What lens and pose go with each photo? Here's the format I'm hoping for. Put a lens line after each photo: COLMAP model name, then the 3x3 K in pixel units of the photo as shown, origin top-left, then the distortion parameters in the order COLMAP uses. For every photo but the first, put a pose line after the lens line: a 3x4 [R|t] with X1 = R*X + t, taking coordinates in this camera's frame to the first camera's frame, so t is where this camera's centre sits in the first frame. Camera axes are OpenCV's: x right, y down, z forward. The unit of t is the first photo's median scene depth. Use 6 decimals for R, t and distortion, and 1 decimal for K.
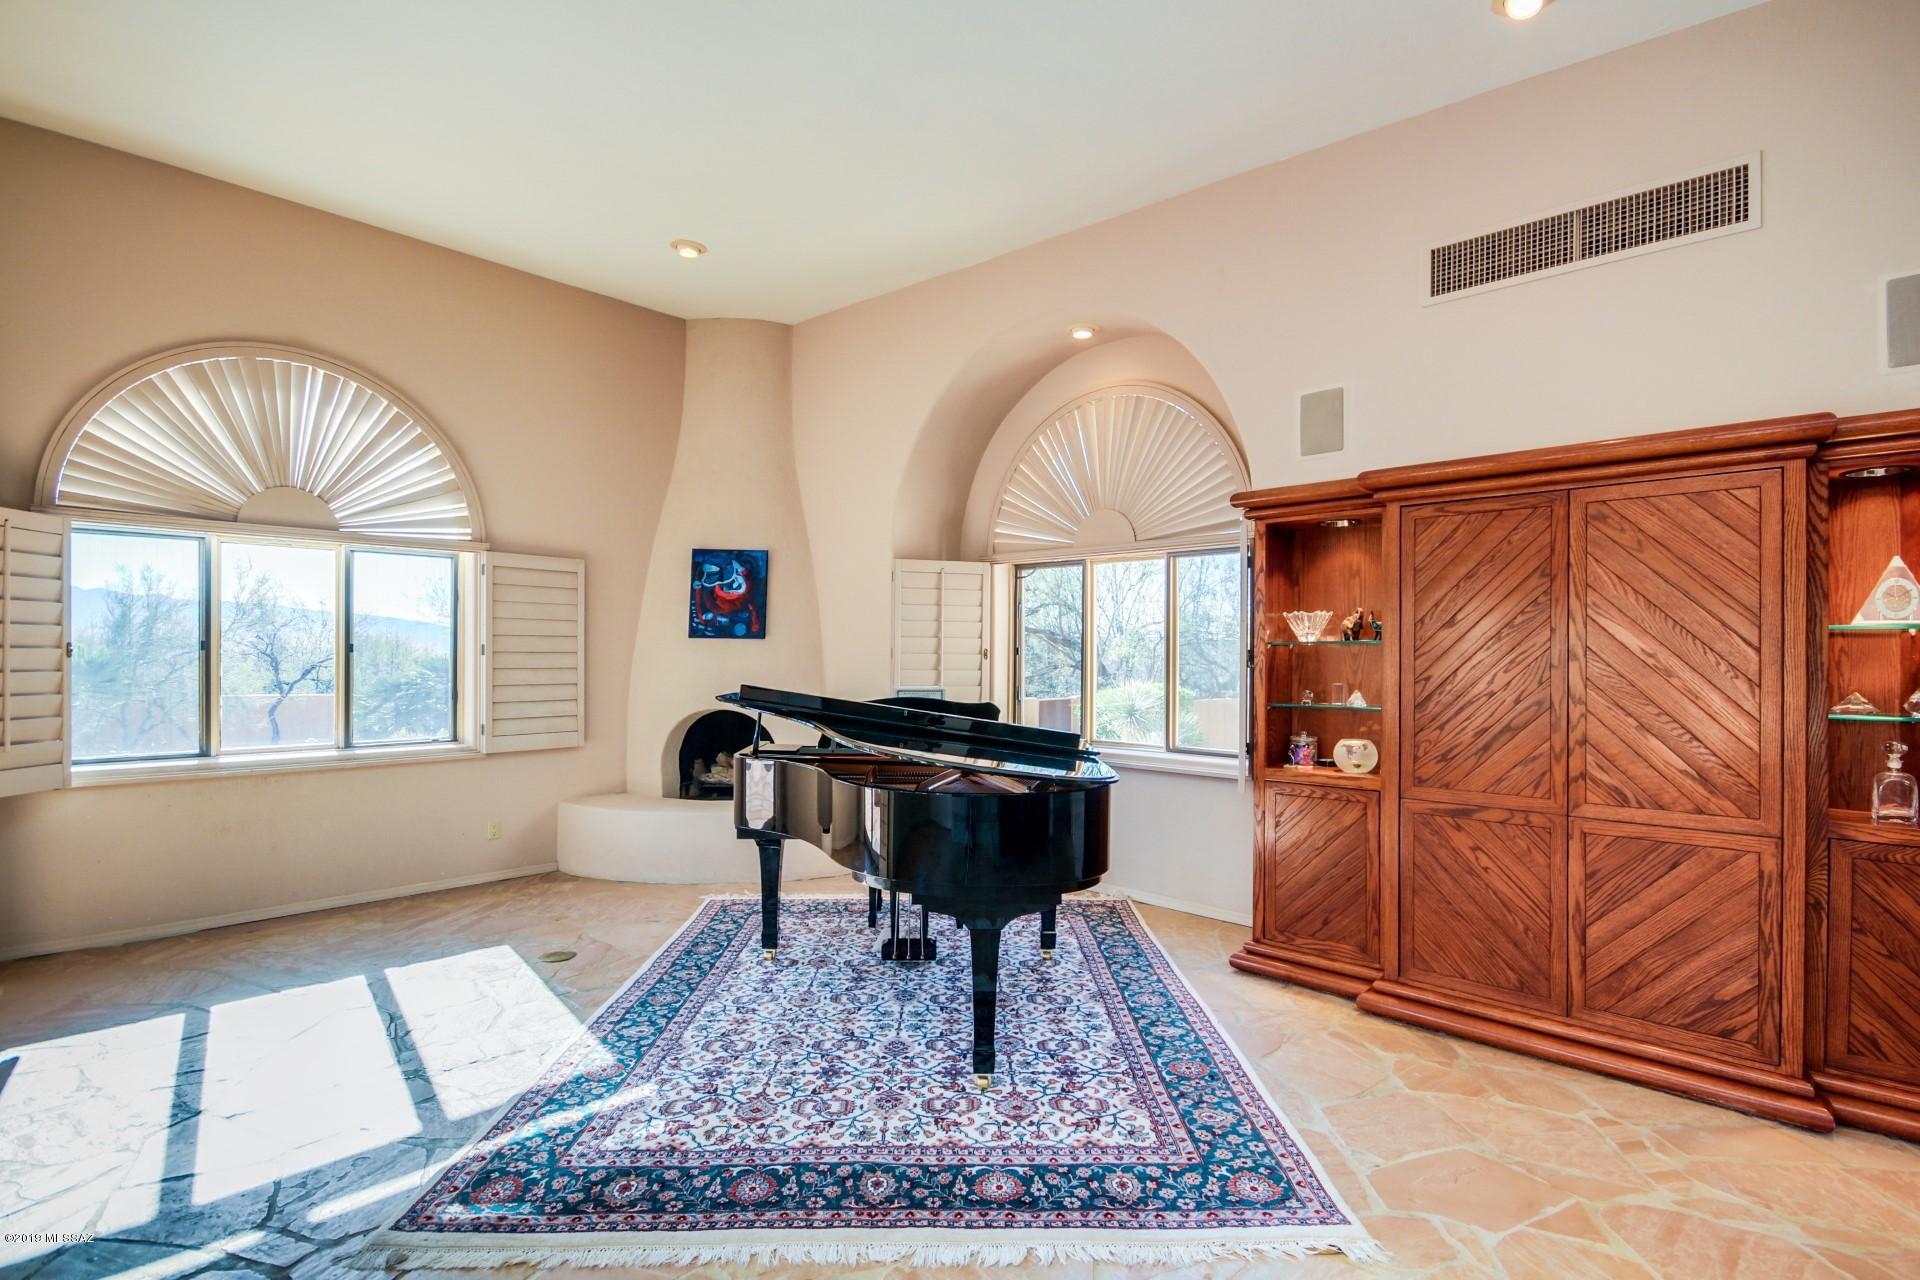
lens RADIAL K [[921.0, 0, 984.7], [0, 921.0, 658.0], [0, 0, 1]] dist [-0.000759, -0.004395]
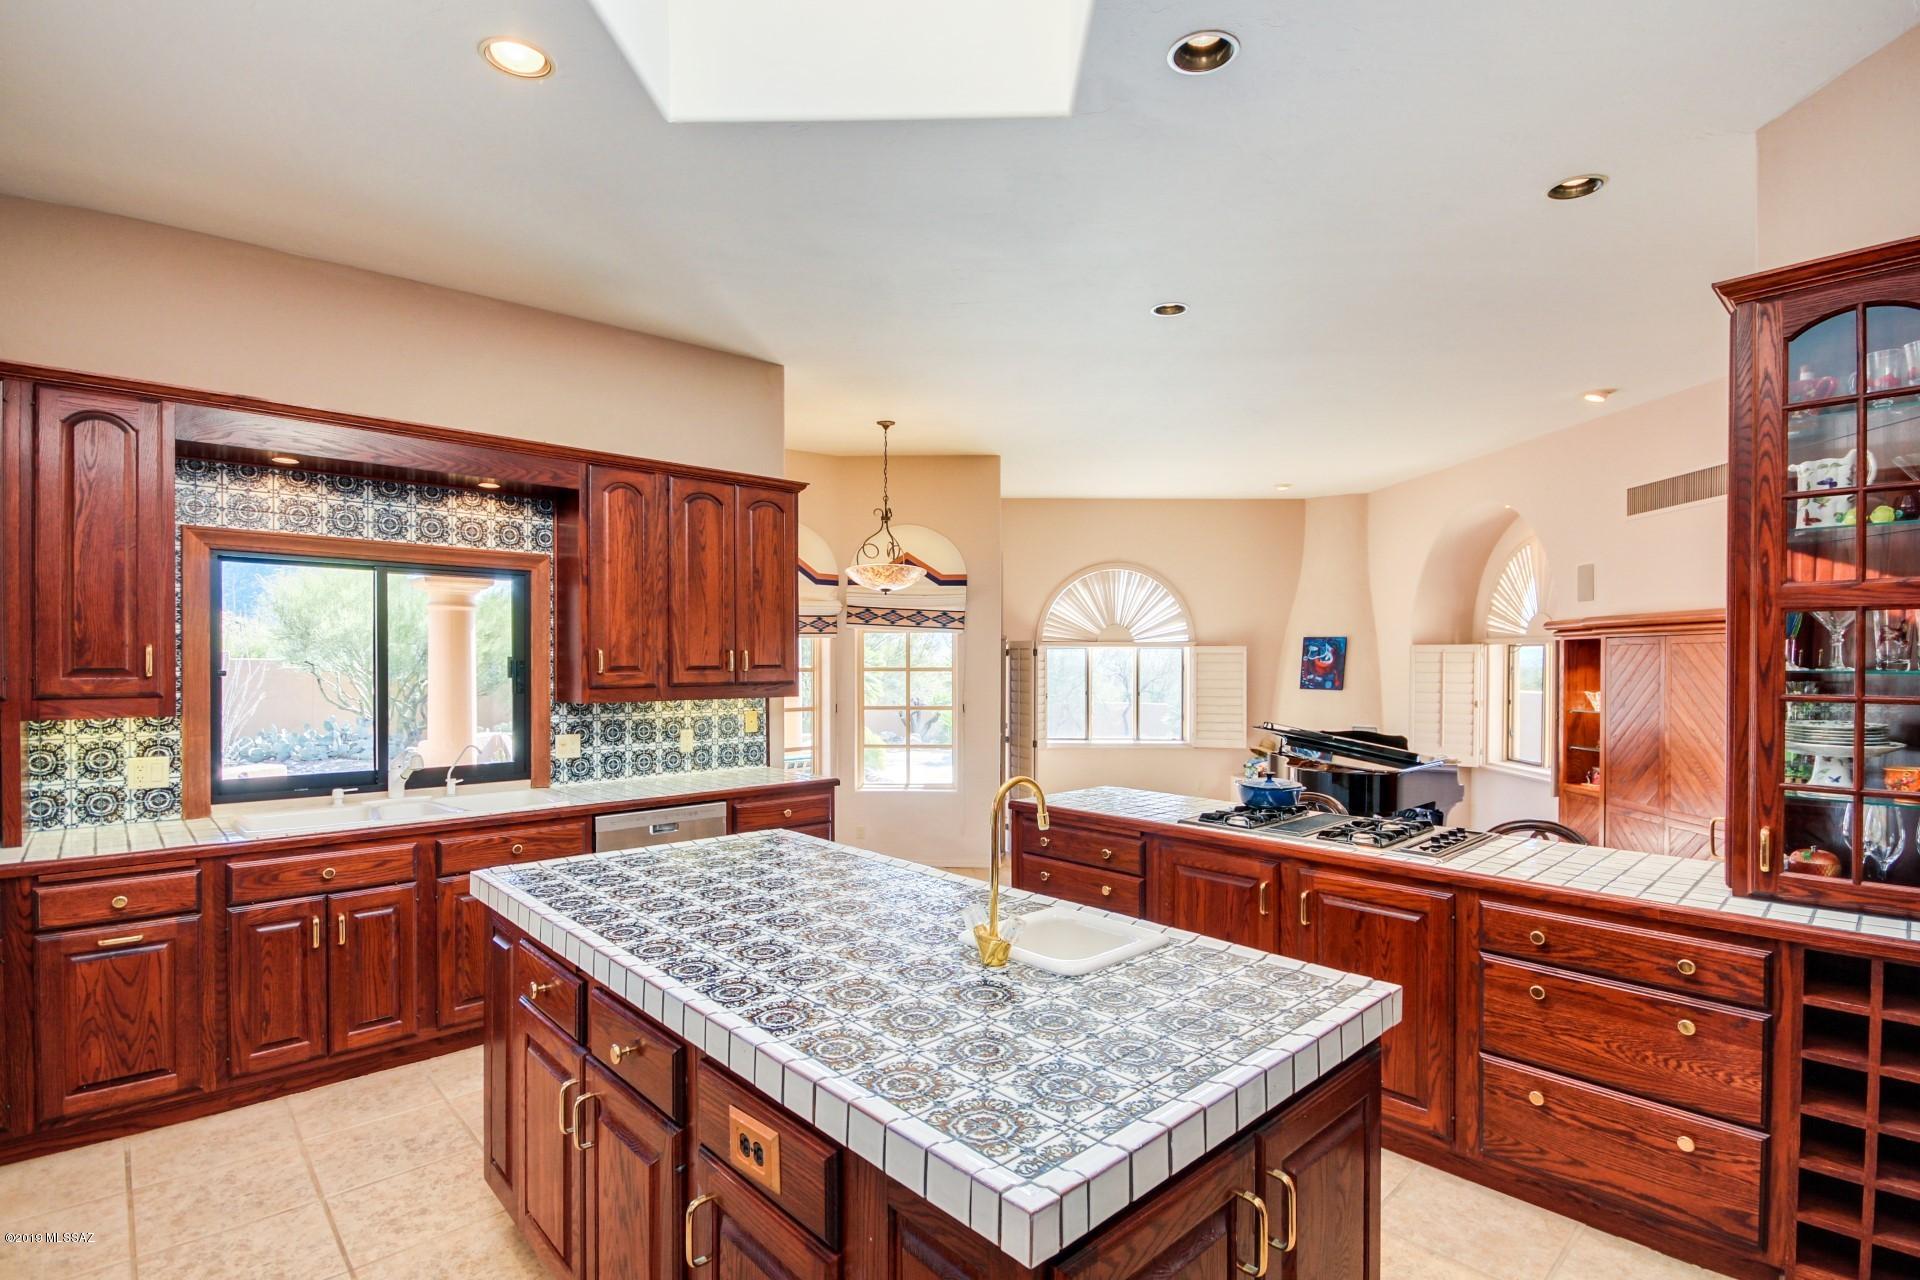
lens RADIAL K [[921.0, 0, 959.3], [0, 921.0, 669.2], [0, 0, 1]] dist [-0.000759, -0.004395]
pose [[0.667278, 0.003229, -0.744802, 0.603819], [-0.001625, 0.999995, 0.002879, -0.069408], [0.744807, -0.000711, 0.667279, -0.714284]]
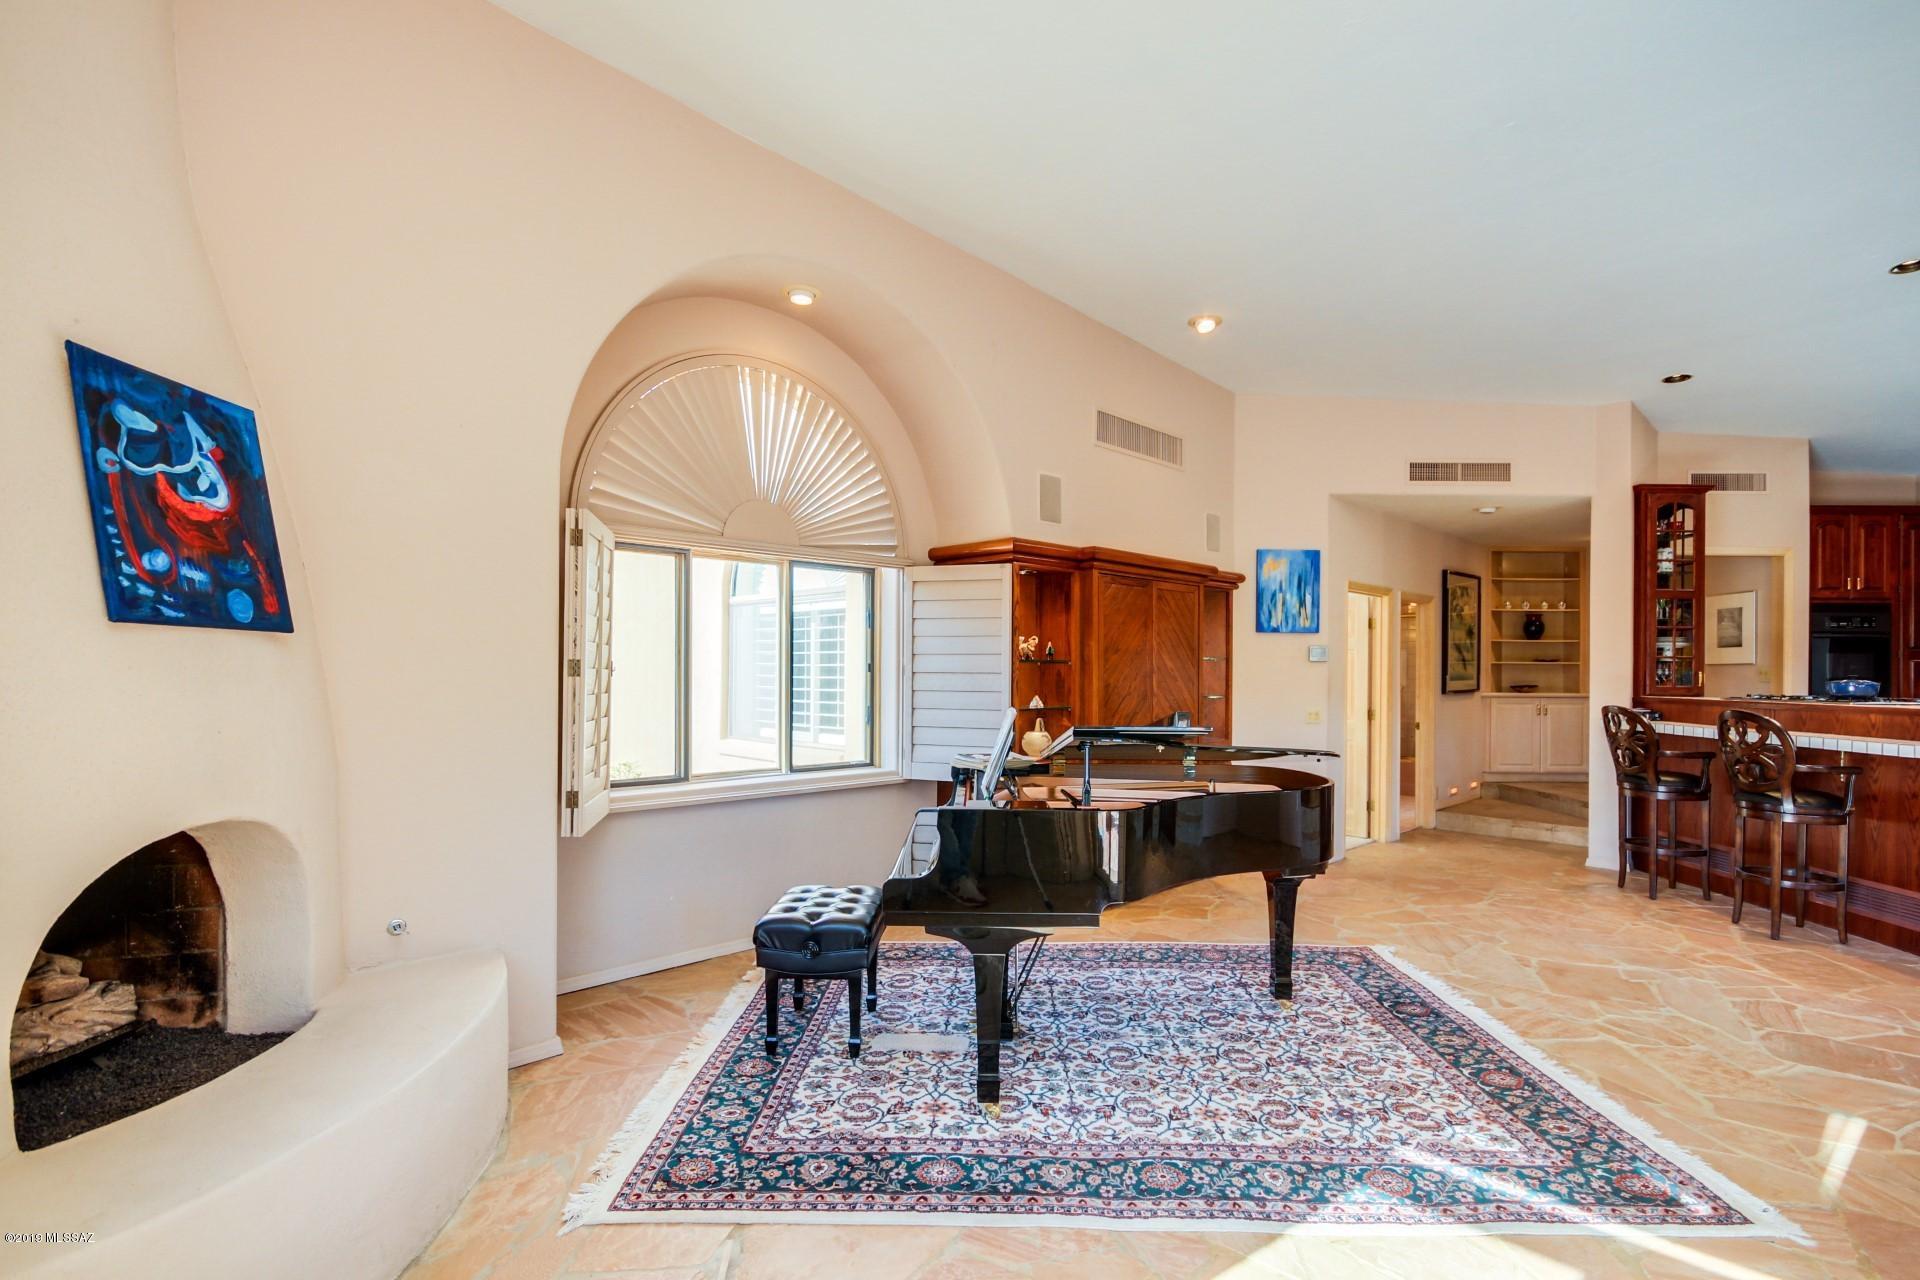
lens RADIAL K [[921.0, 0, 957.1], [0, 921.0, 676.8], [0, 0, 1]] dist [-0.000759, -0.004395]
pose [[0.031734, -0.012500, 0.999418, -0.695866], [-0.000257, 0.999922, 0.012514, -0.007392], [-0.999496, -0.000654, 0.031729, 0.761503]]
